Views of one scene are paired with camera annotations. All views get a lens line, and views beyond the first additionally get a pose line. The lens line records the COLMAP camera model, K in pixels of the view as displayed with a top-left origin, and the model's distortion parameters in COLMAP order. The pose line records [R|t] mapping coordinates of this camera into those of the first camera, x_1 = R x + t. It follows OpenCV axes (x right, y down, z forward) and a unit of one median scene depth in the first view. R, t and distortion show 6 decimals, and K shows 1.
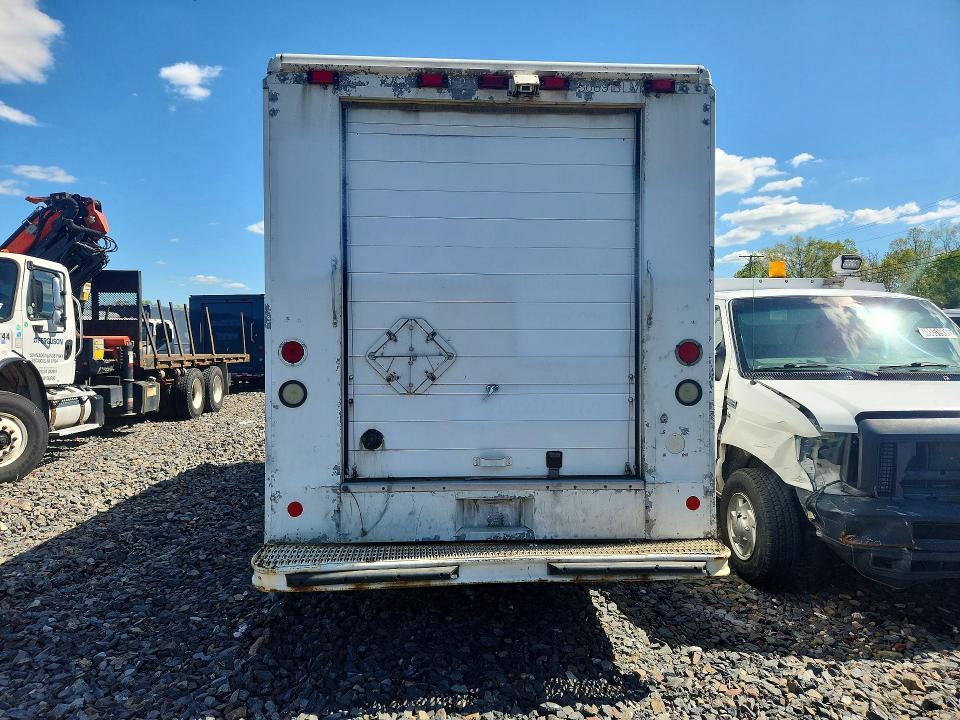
lens RADIAL K [[648.1, 0, 482.1], [0, 648.1, 361.8], [0, 0, 1]] dist [0.036390, -0.016043]
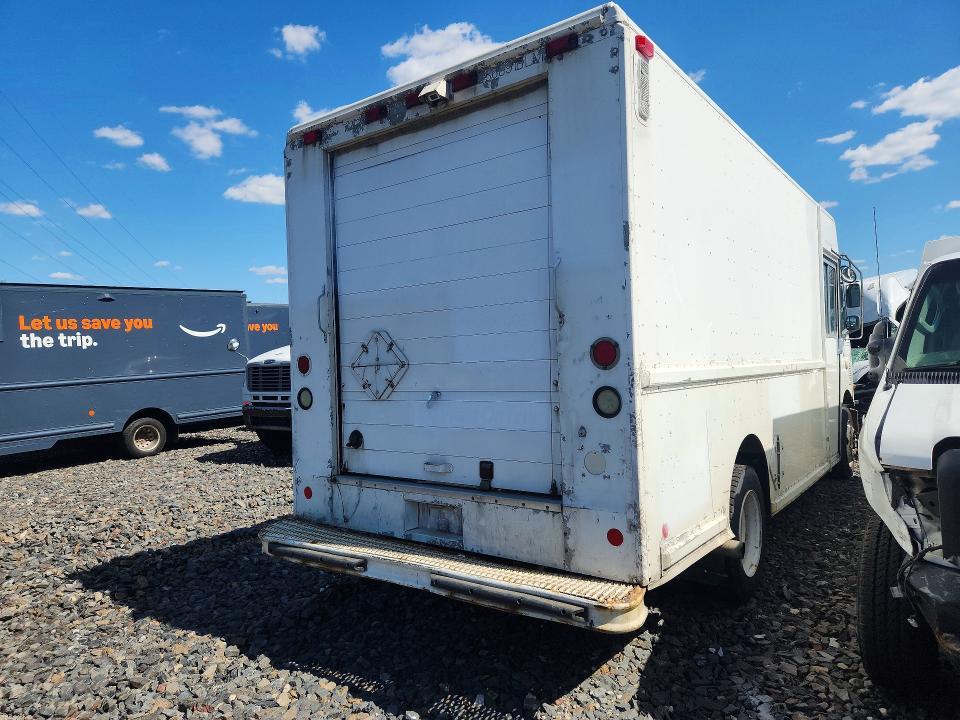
lens RADIAL K [[648.1, 0, 480.9], [0, 648.1, 357.5], [0, 0, 1]] dist [0.036390, -0.016043]
pose [[0.758502, -0.030874, -0.650939, 0.743504], [0.026933, 0.999509, -0.016024, 0.000046], [0.651114, -0.005378, 0.758961, 0.275424]]
